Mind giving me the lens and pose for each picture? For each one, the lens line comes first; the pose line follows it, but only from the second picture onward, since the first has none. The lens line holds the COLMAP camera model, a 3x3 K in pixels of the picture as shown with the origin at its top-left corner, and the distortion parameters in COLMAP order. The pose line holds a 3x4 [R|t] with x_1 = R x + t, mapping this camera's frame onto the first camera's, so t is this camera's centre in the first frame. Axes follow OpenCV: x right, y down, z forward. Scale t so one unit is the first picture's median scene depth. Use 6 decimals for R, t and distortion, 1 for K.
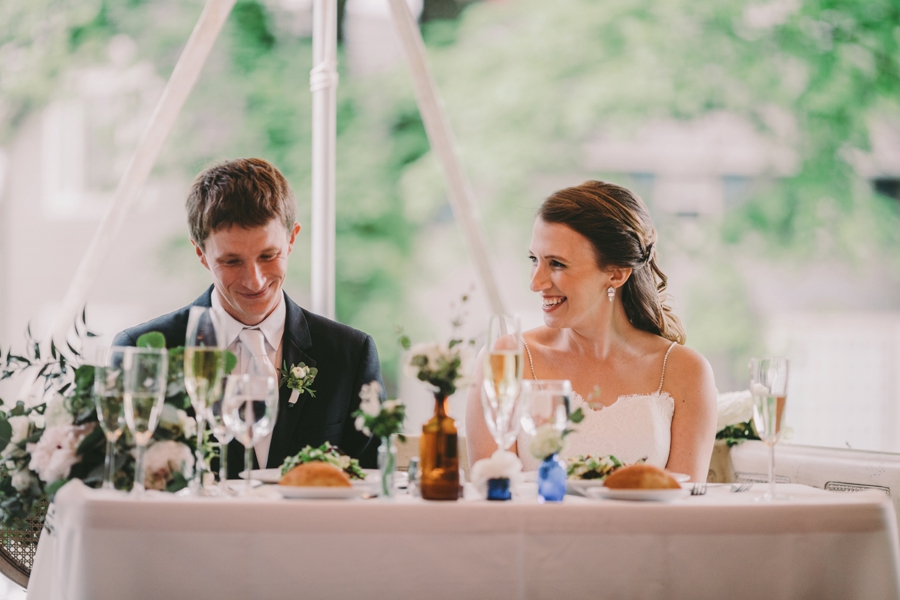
lens RADIAL K [[3306.8, 0, 447.5], [0, 3306.8, 298.4], [0, 0, 1]] dist [0.203502, 0.000000]
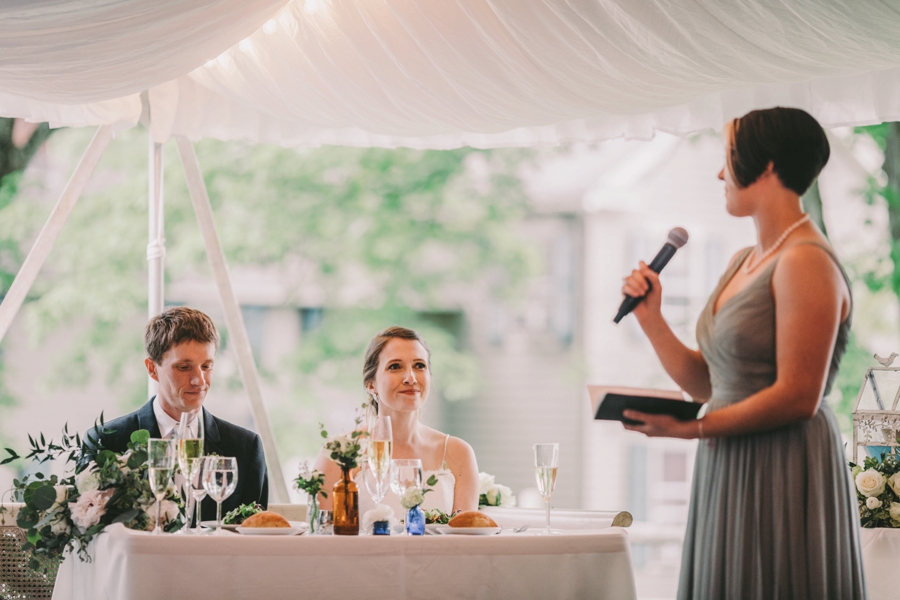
lens RADIAL K [[3306.8, 0, 450.9], [0, 3306.8, 300.4], [0, 0, 1]] dist [0.203502, 0.000000]
pose [[0.986795, 0.002123, 0.161958, -0.202623], [0.004214, 0.999239, -0.038776, 0.010927], [-0.161917, 0.038947, 0.986035, -0.537858]]
